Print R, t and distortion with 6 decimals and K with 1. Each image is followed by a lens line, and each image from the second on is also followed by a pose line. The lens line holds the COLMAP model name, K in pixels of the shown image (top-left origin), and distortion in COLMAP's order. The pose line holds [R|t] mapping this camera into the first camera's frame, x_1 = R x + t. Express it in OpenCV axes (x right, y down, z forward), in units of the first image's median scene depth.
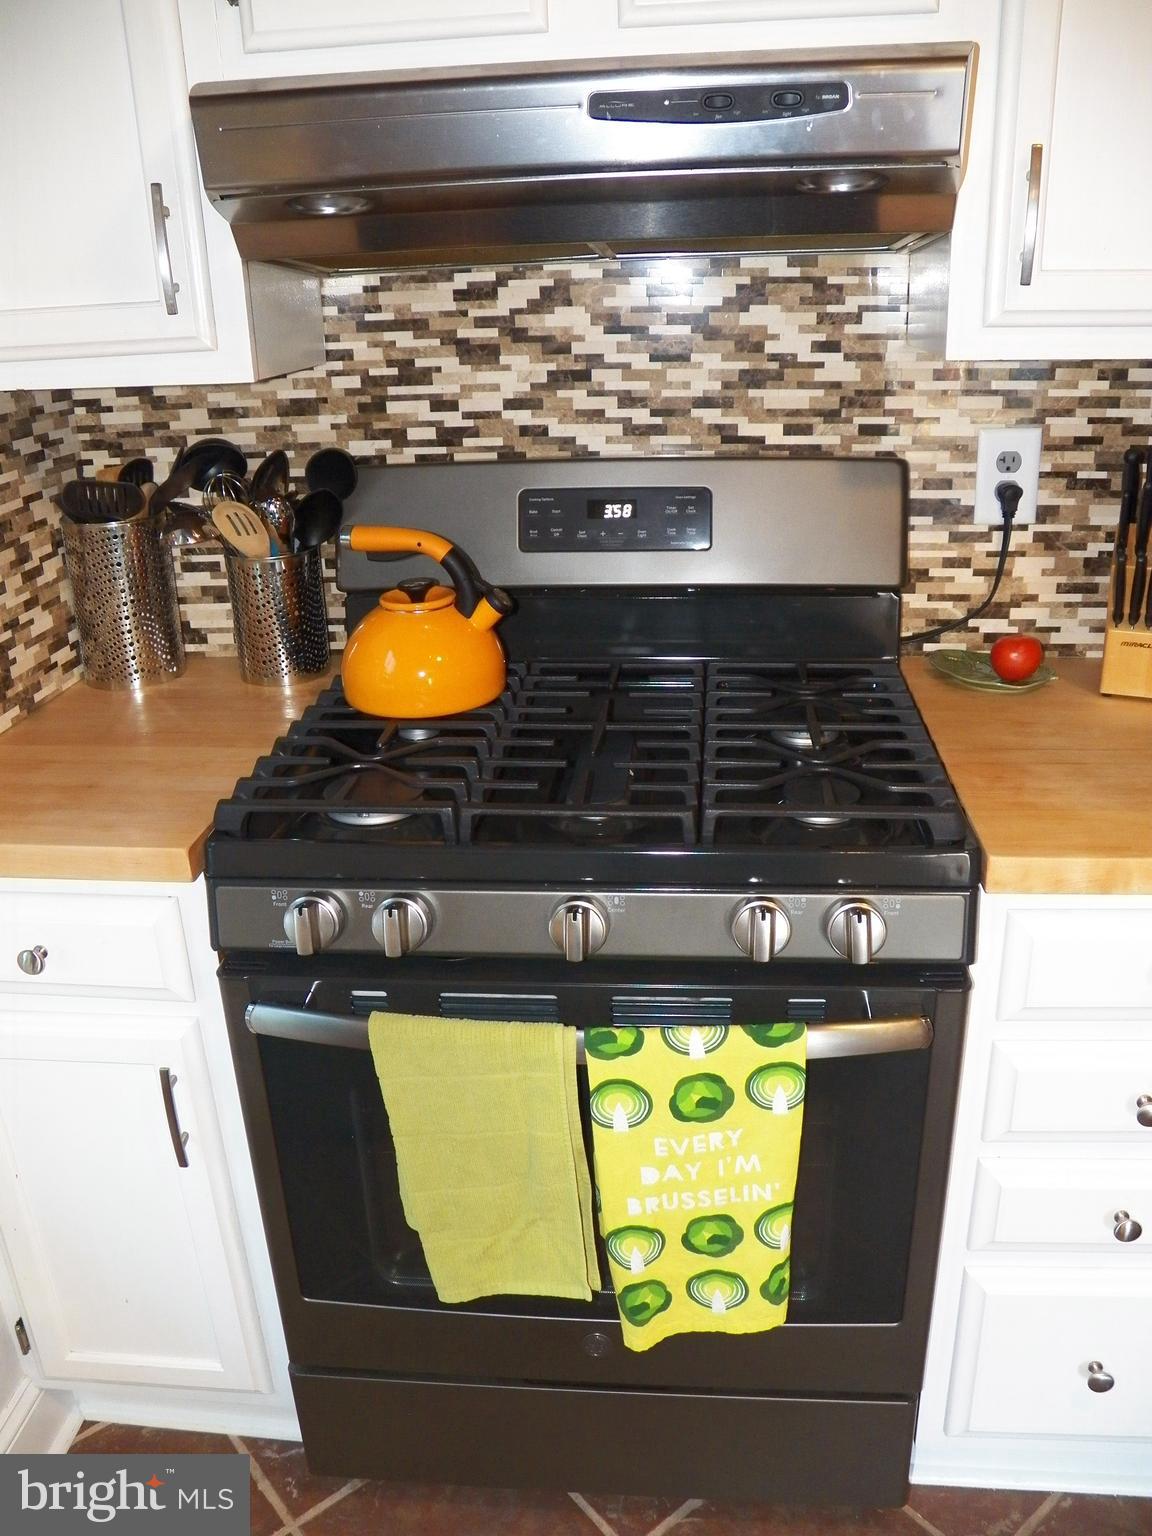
lens RADIAL K [[1267.5, 0, 584.2], [0, 1267.5, 774.0], [0, 0, 1]] dist [-0.145046, 0.108843]
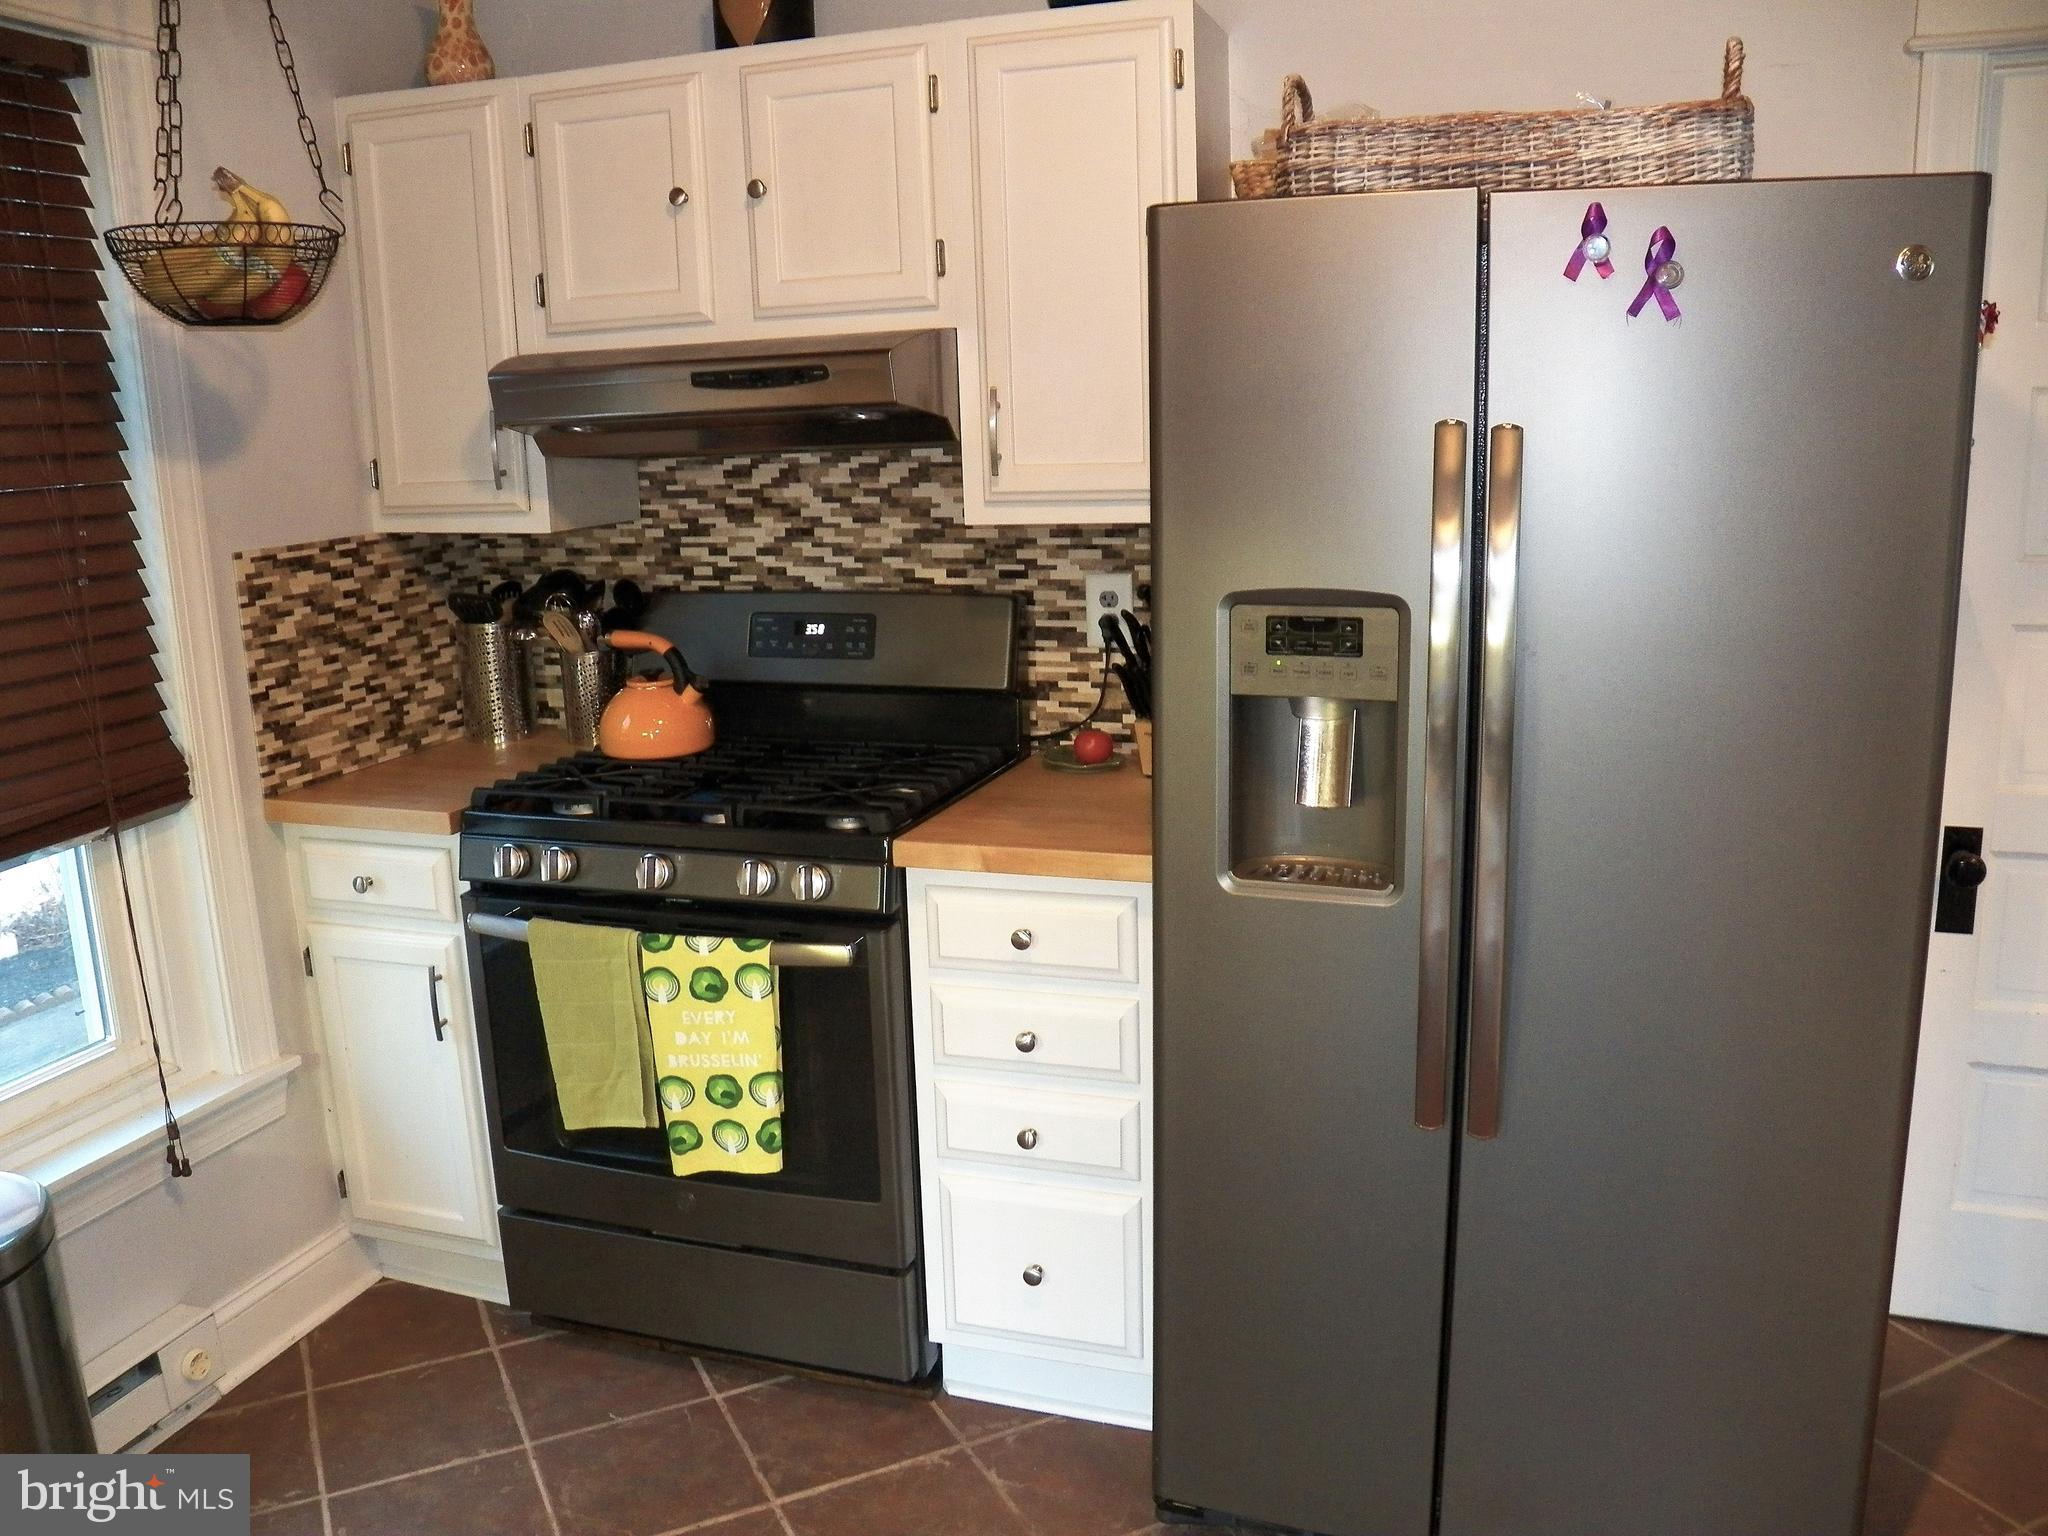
lens RADIAL K [[1690.0, 0, 1031.7], [0, 1690.0, 788.5], [0, 0, 1]] dist [-0.145046, 0.108843]
pose [[0.972456, 0.055538, -0.226372, 0.673931], [-0.088666, 0.986328, -0.138911, 0.194786], [0.215562, 0.155156, 0.964085, -0.686265]]
